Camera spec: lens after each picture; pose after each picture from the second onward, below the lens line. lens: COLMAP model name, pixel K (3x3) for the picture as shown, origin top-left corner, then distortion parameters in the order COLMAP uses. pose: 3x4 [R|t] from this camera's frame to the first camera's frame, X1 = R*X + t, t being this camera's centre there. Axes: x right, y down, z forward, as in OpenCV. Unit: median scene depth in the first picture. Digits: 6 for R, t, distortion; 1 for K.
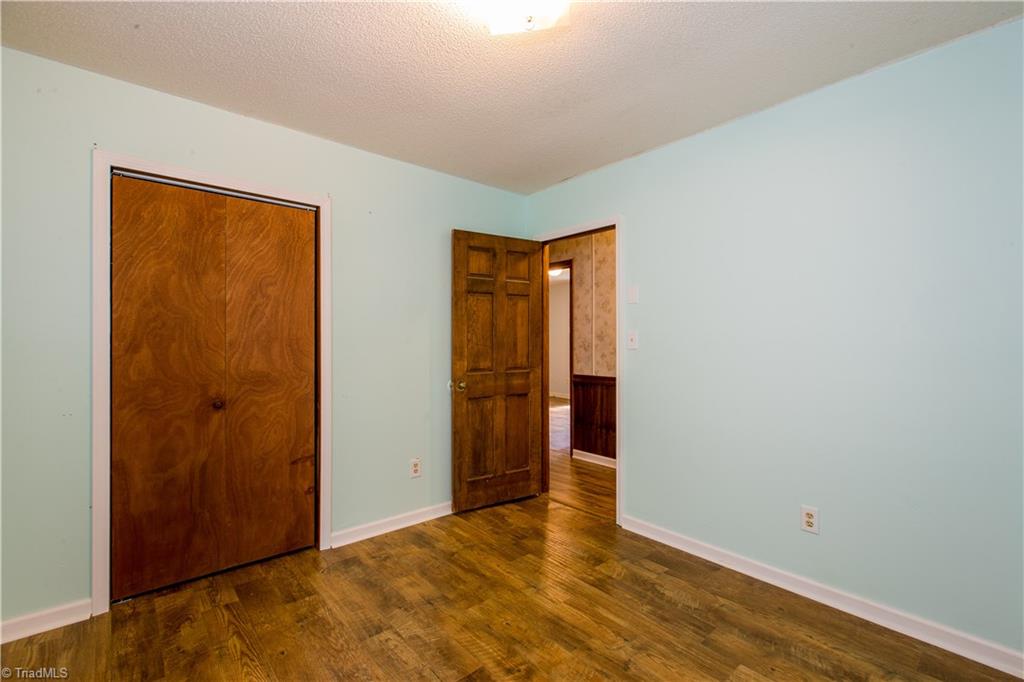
lens RADIAL K [[456.8, 0, 521.4], [0, 456.8, 339.2], [0, 0, 1]] dist [0.030416, -0.024645]
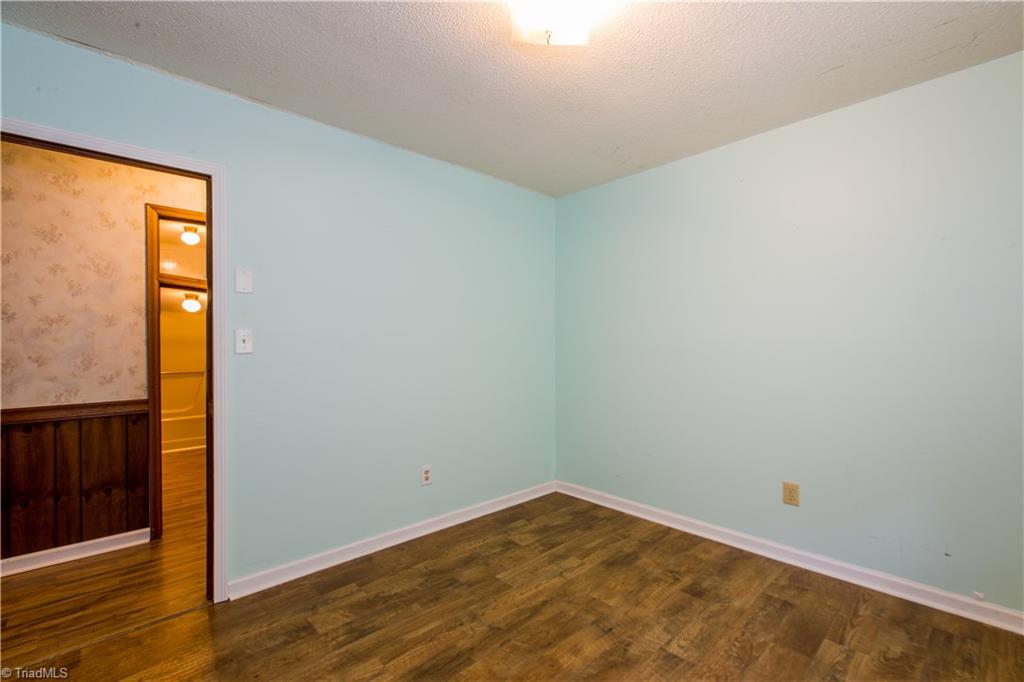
lens RADIAL K [[441.2, 0, 519.7], [0, 441.2, 342.2], [0, 0, 1]] dist [-0.025382, 0.000031]
pose [[-0.026922, 0.000993, 0.999637, -1.051066], [0.006432, 0.999979, -0.000820, 0.000958], [-0.999617, 0.006407, -0.026928, 1.187975]]
